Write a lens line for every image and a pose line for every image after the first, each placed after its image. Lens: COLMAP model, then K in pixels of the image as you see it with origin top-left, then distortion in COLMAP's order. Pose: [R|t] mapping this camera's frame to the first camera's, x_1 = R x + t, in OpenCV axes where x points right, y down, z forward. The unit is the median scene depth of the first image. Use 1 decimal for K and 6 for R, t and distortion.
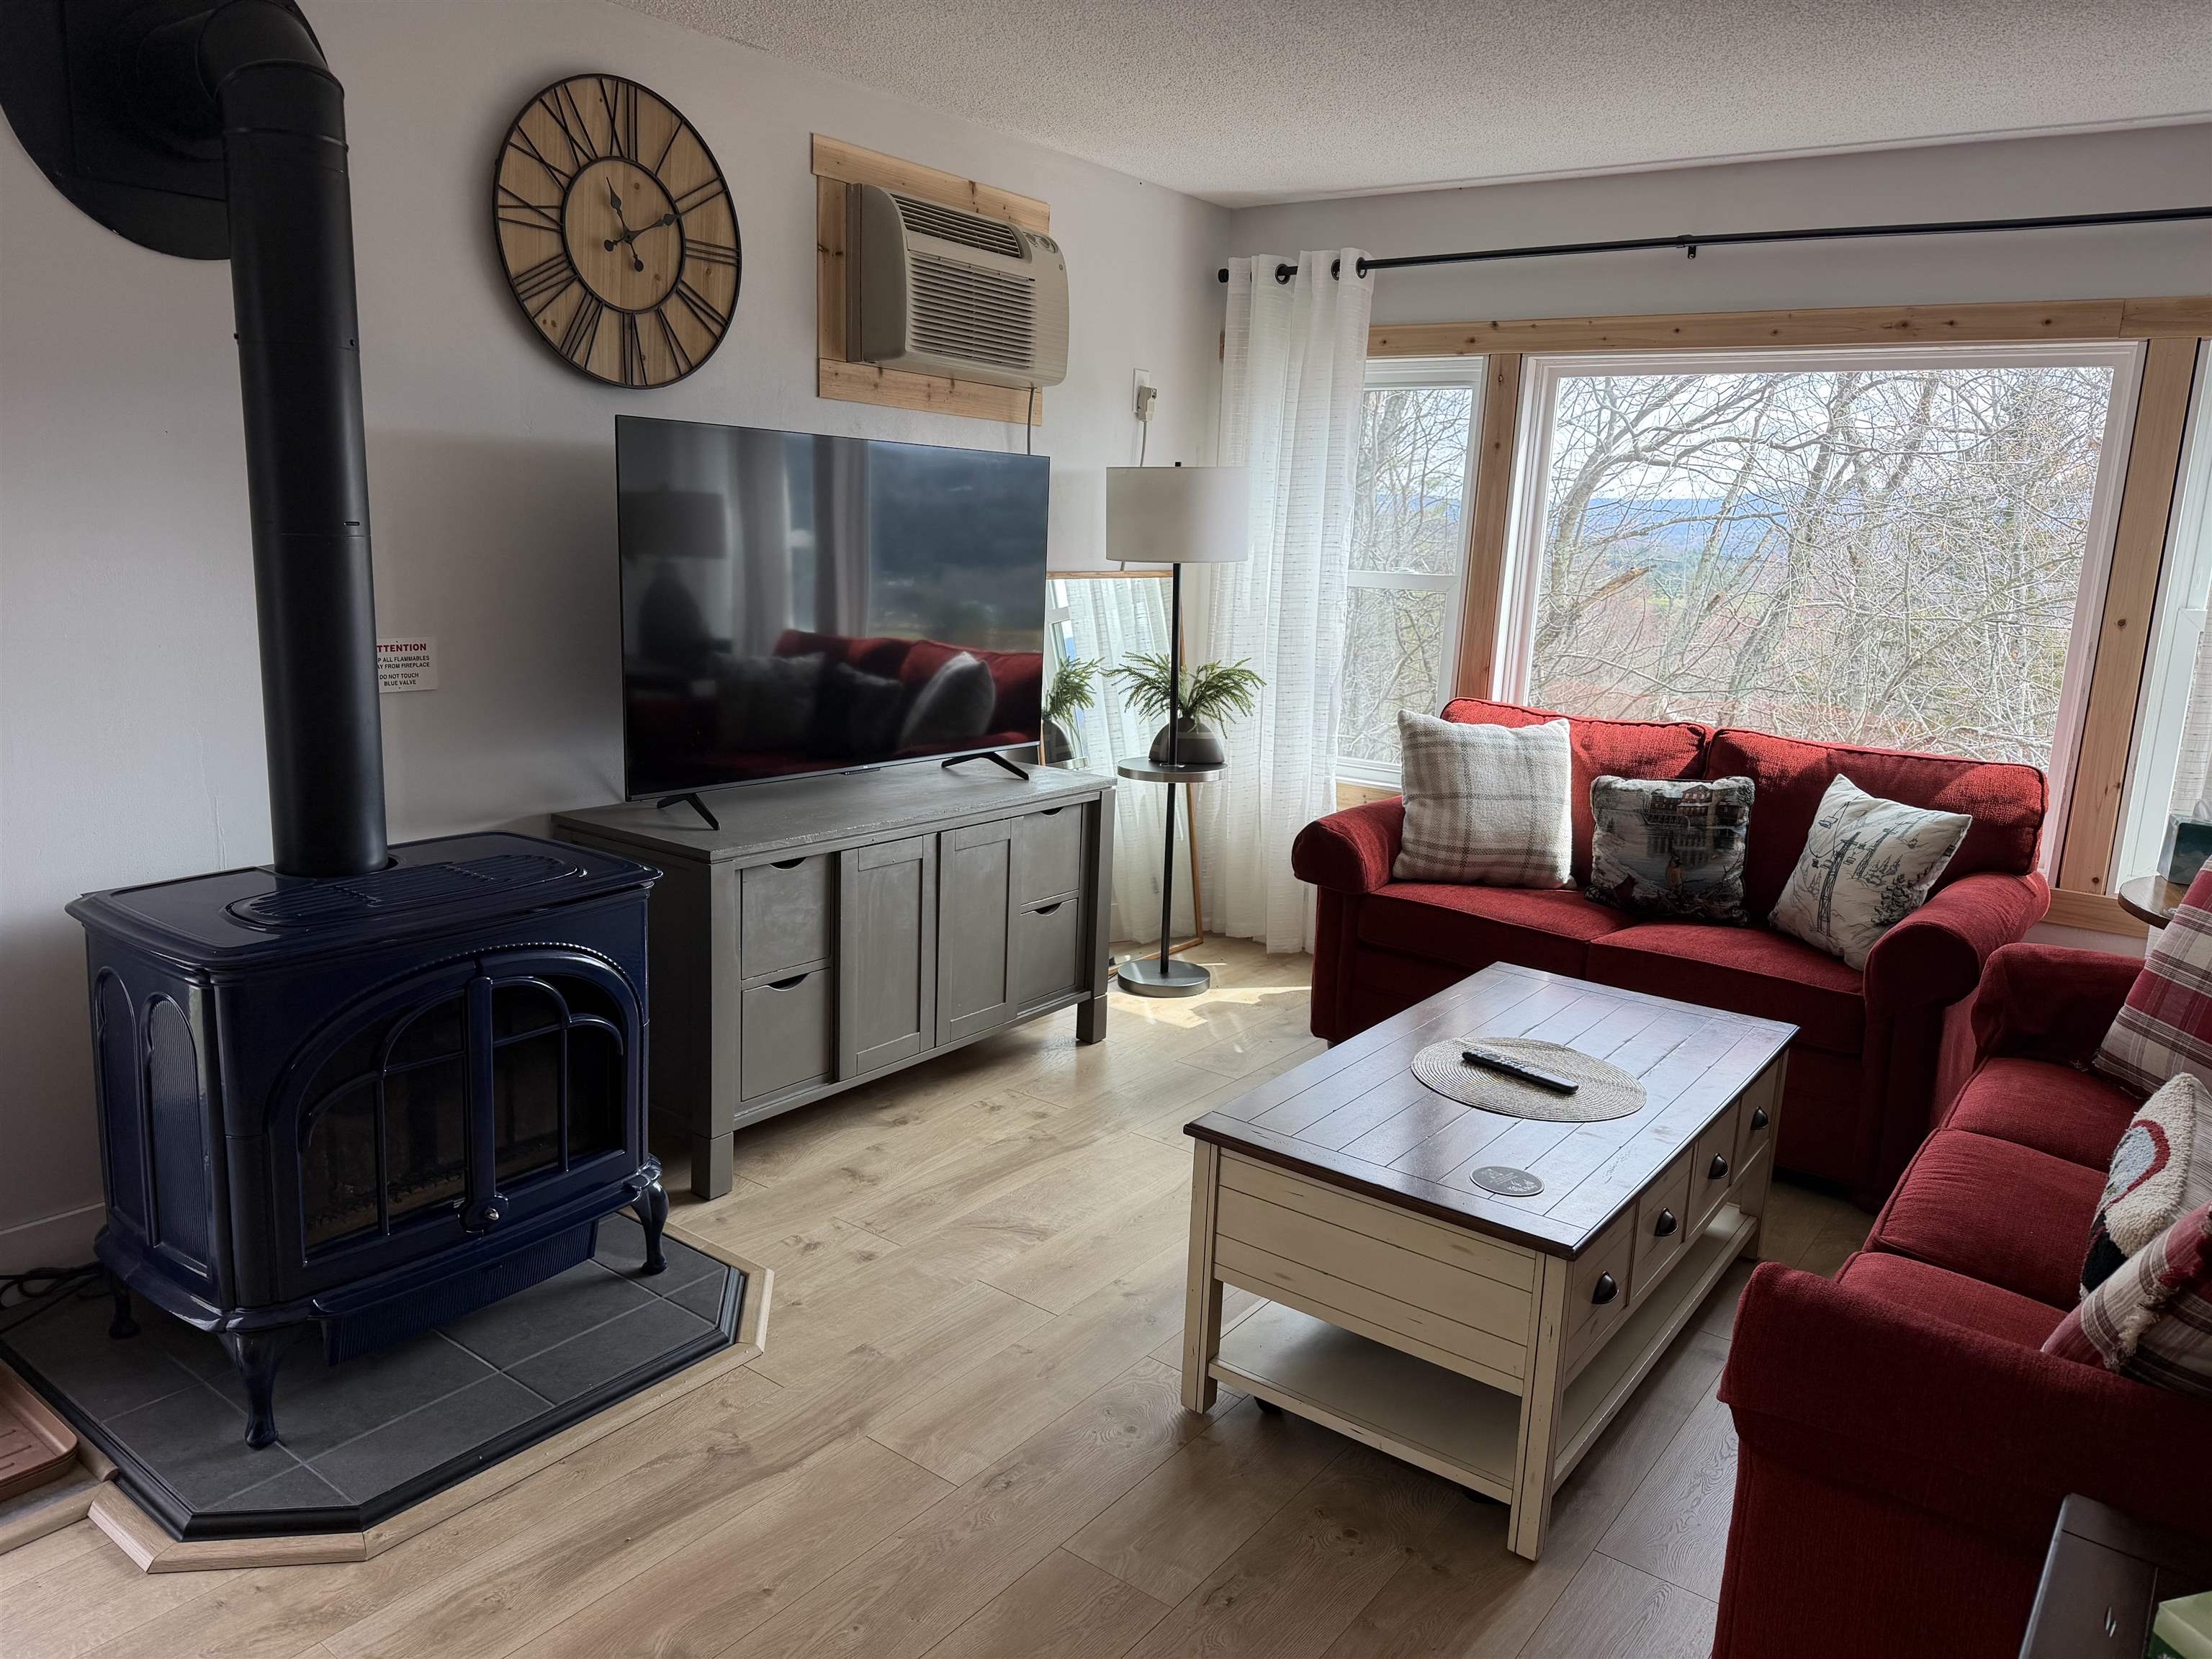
lens RADIAL K [[1566.8, 0, 1115.1], [0, 1566.8, 830.9], [0, 0, 1]] dist [0.147440, -0.235713]
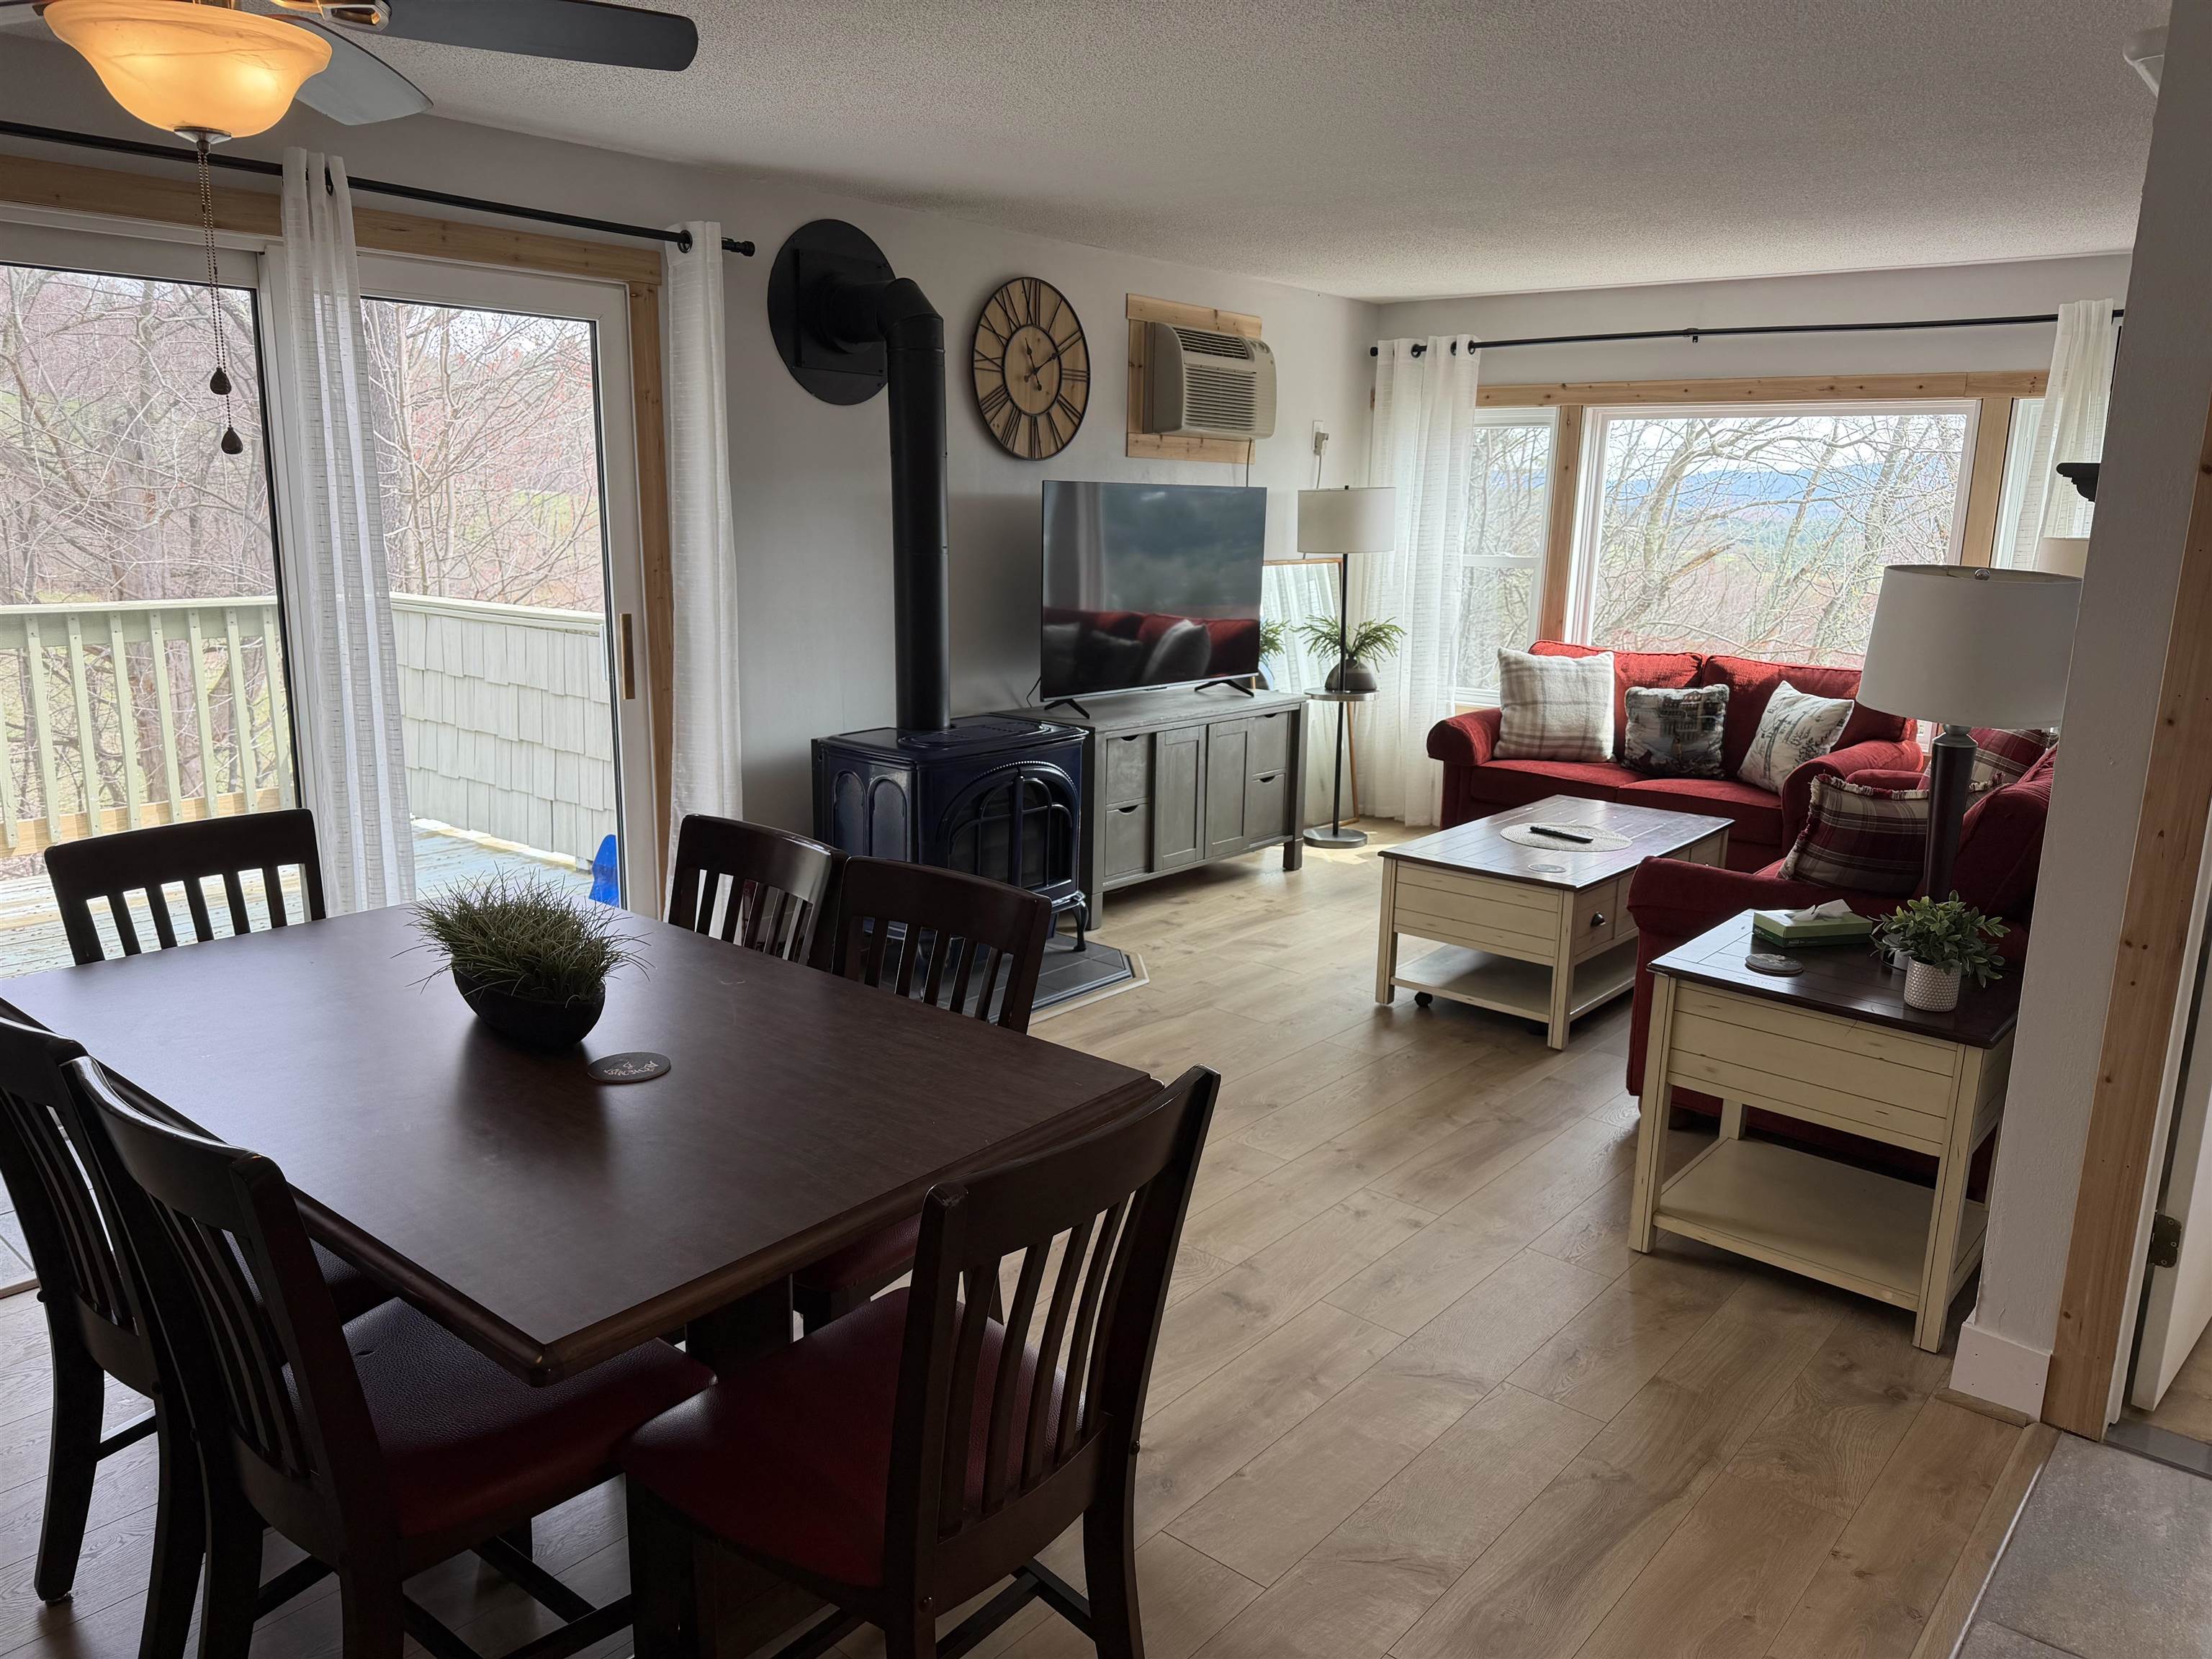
lens RADIAL K [[1566.8, 0, 1115.1], [0, 1566.8, 830.9], [0, 0, 1]] dist [0.147440, -0.235713]
pose [[0.997649, -0.006865, -0.068191, -0.088878], [0.007491, 0.999932, 0.008935, 0.087371], [0.068125, -0.009425, 0.997632, -0.572176]]
